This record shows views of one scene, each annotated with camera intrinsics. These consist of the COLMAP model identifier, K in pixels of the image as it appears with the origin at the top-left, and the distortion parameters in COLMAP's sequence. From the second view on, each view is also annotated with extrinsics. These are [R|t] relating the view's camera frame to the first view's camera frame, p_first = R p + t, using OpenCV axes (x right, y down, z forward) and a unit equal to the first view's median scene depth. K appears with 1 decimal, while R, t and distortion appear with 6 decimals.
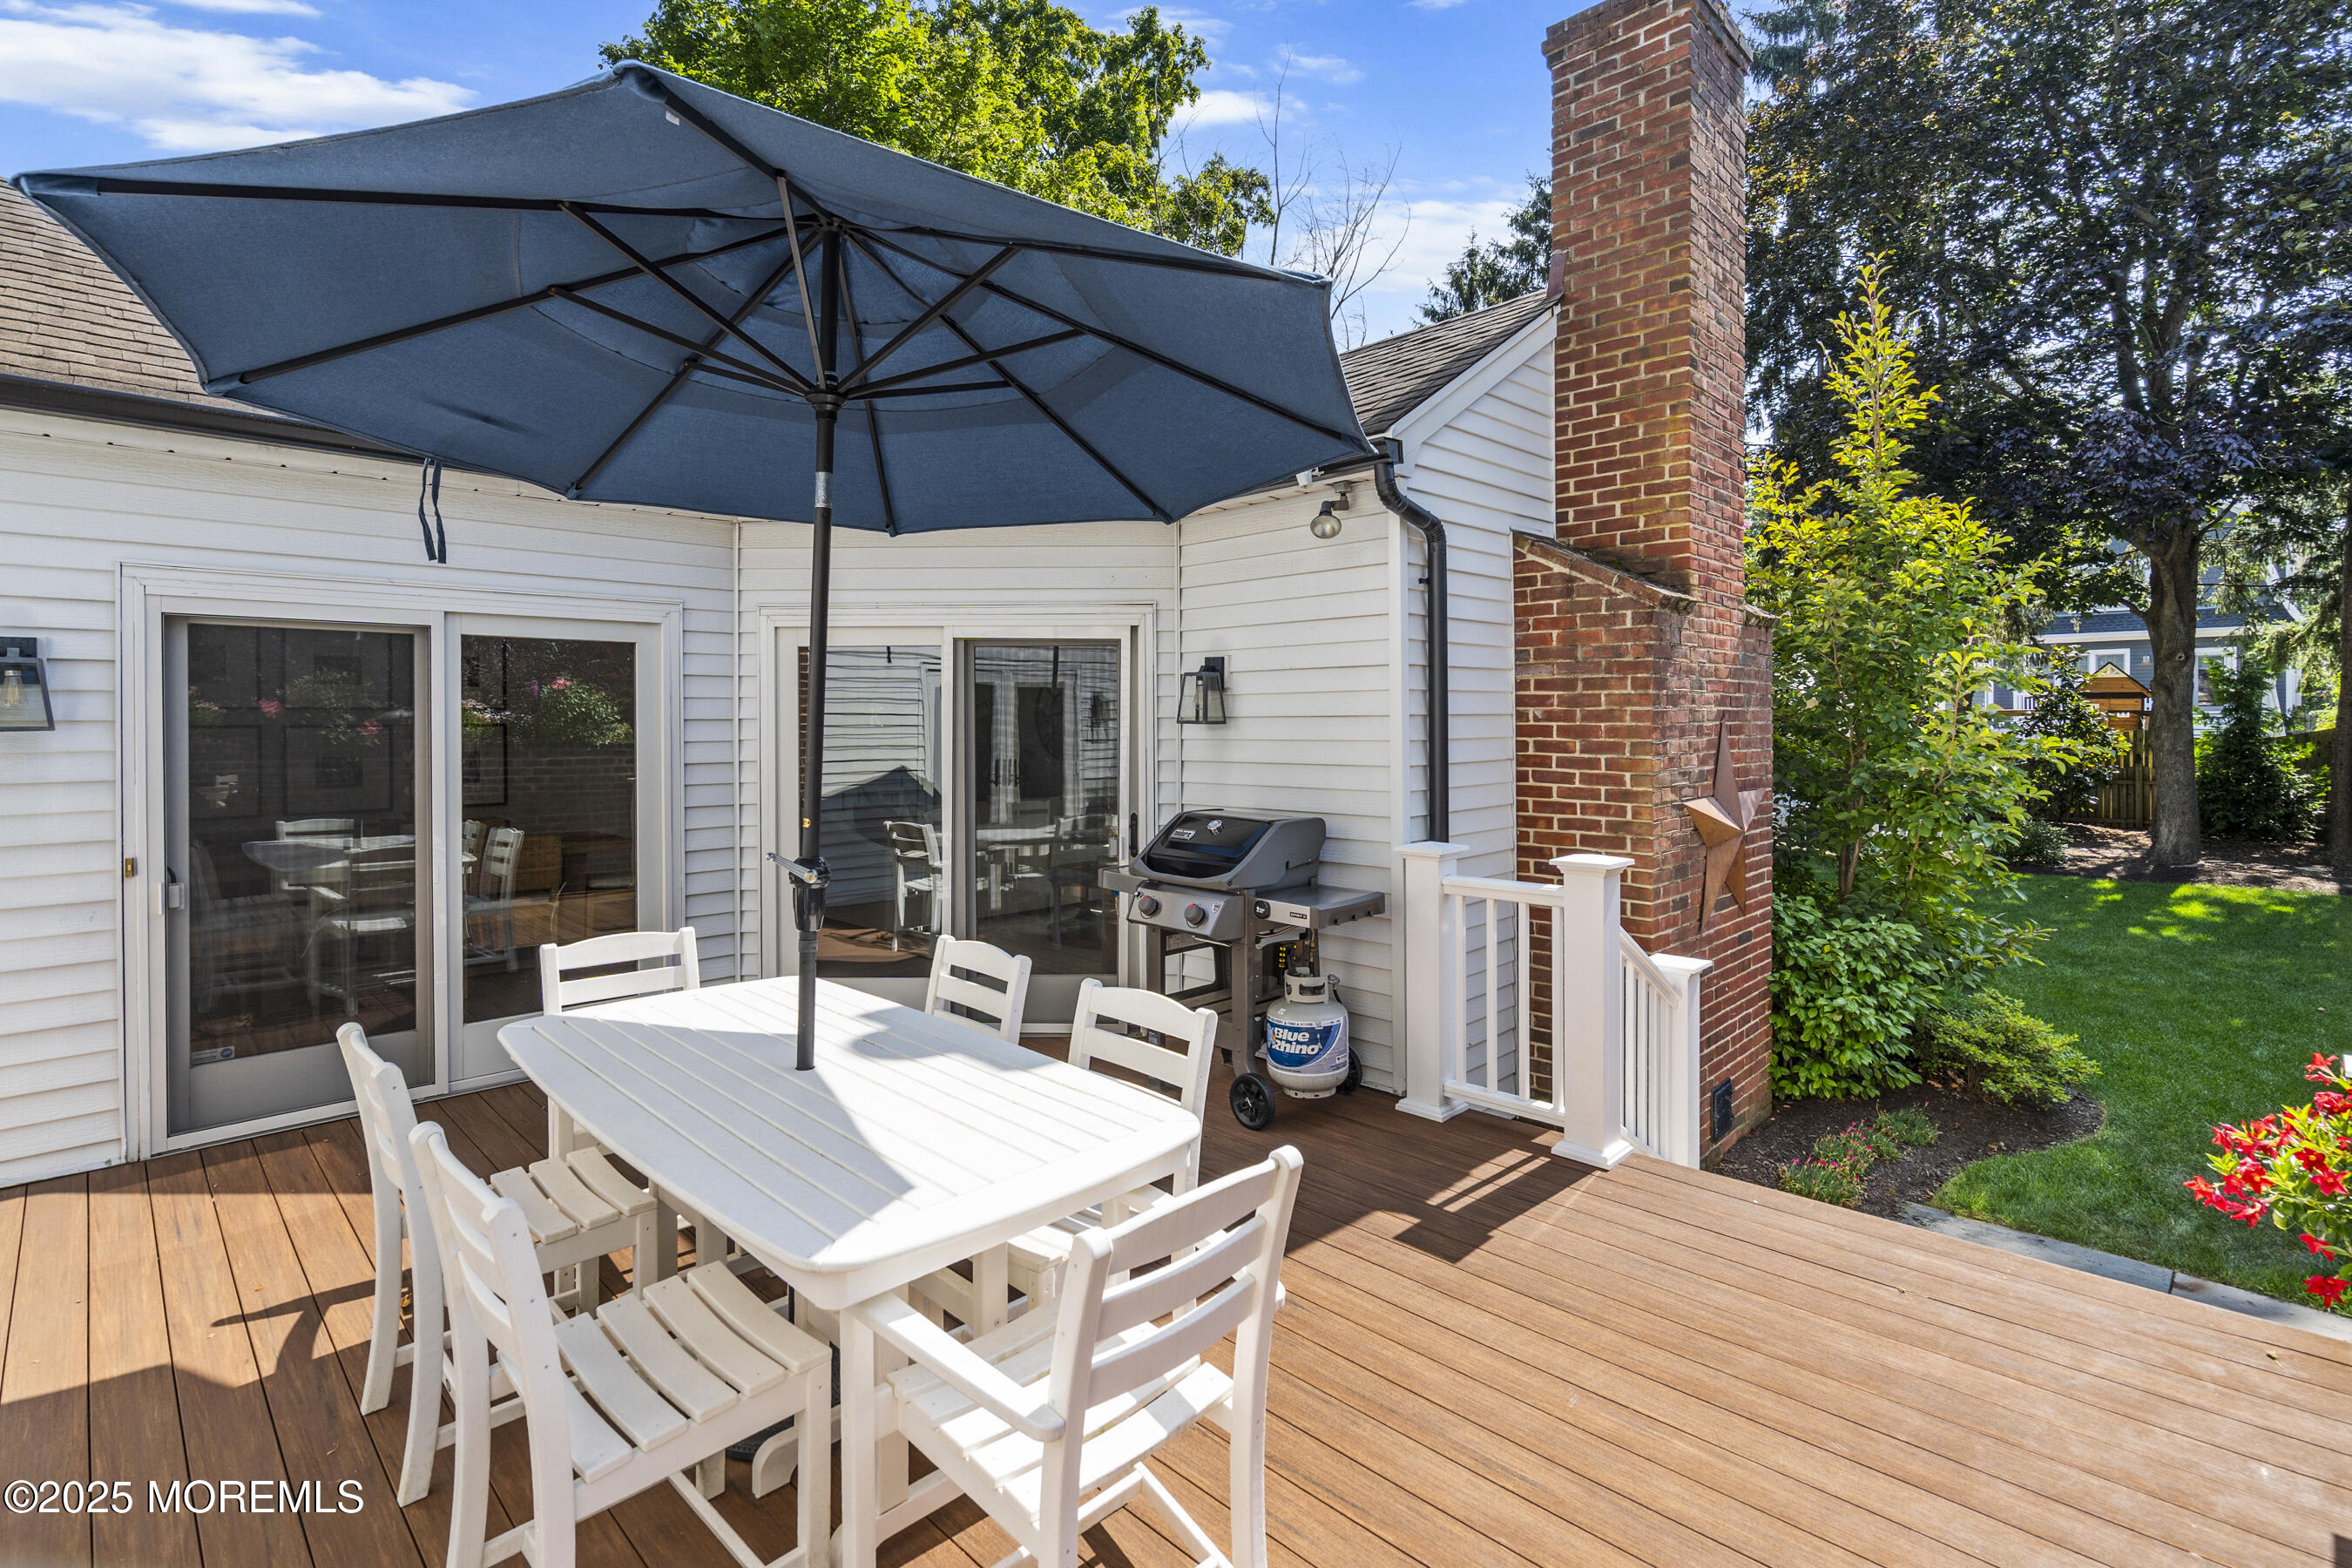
lens RADIAL K [[1096.5, 0, 1191.5], [0, 1096.5, 729.1], [0, 0, 1]] dist [-0.008794, 0.001541]
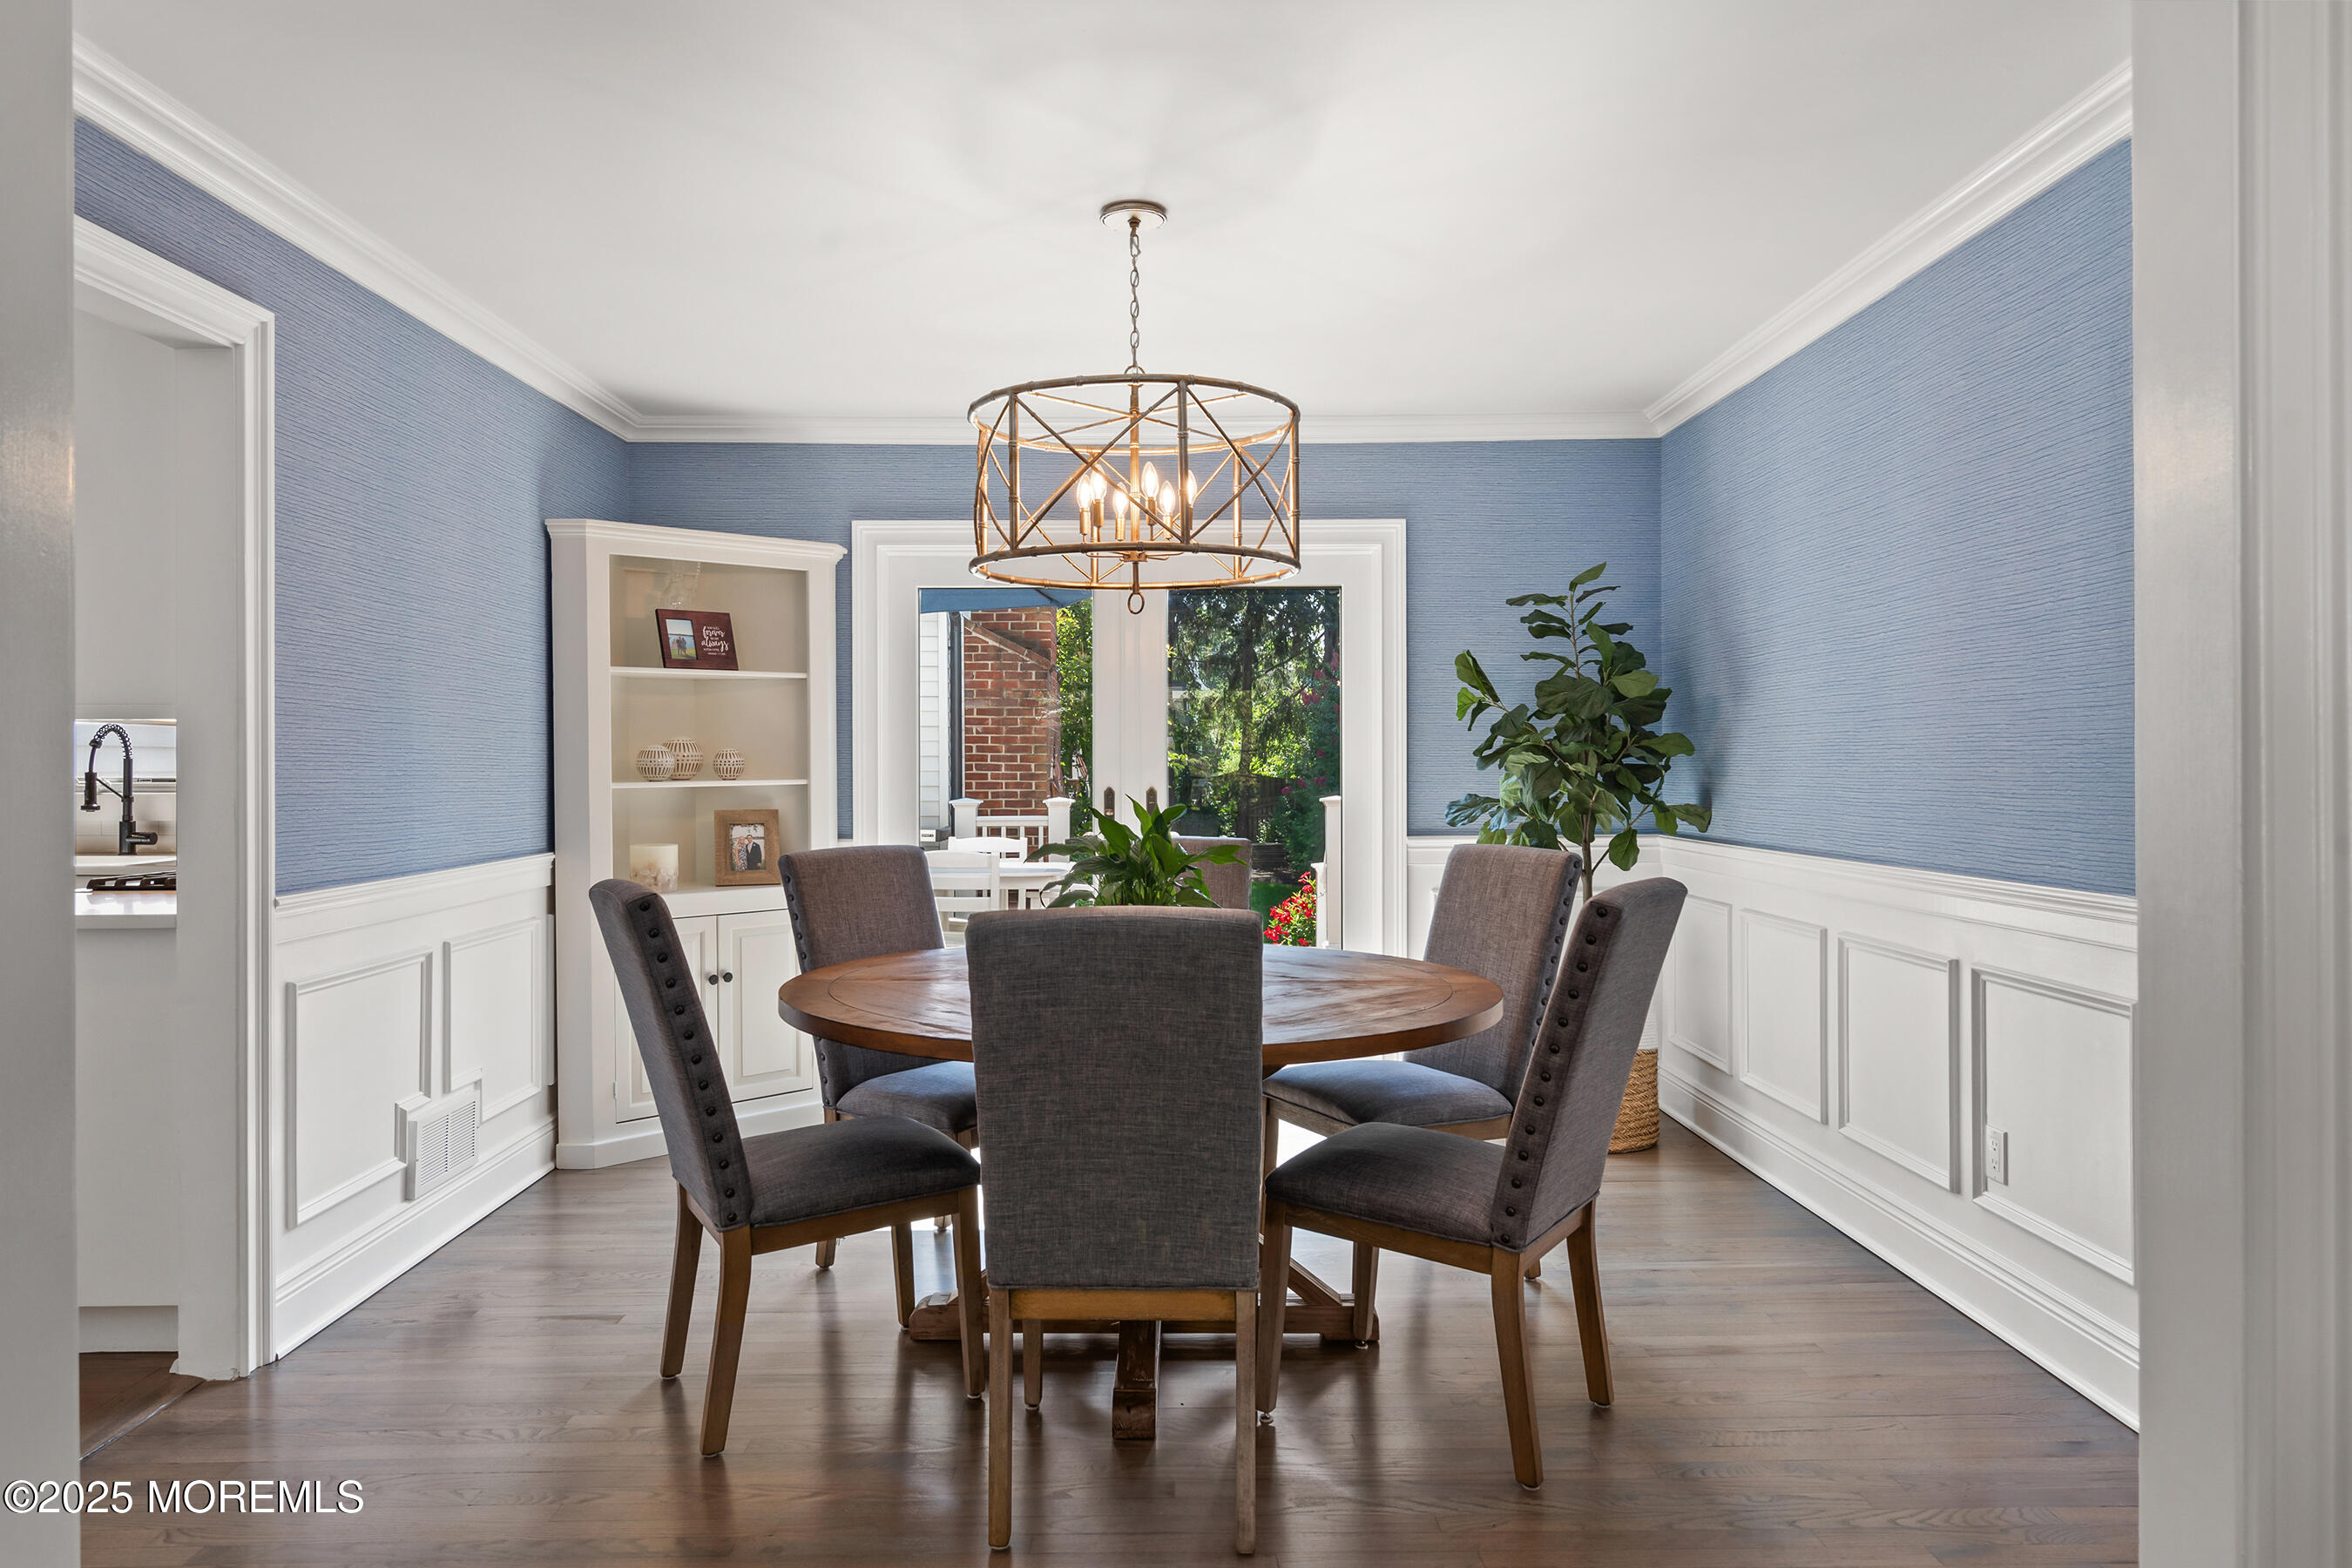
lens RADIAL K [[1491.1, 0, 1172.9], [0, 1491.1, 781.7], [0, 0, 1]] dist [-0.005502, -0.000885]
pose [[0.689458, -0.005441, 0.724305, -1.134972], [0.006149, 0.999980, 0.001658, 0.064380], [-0.724299, 0.003311, 0.689478, -0.779063]]
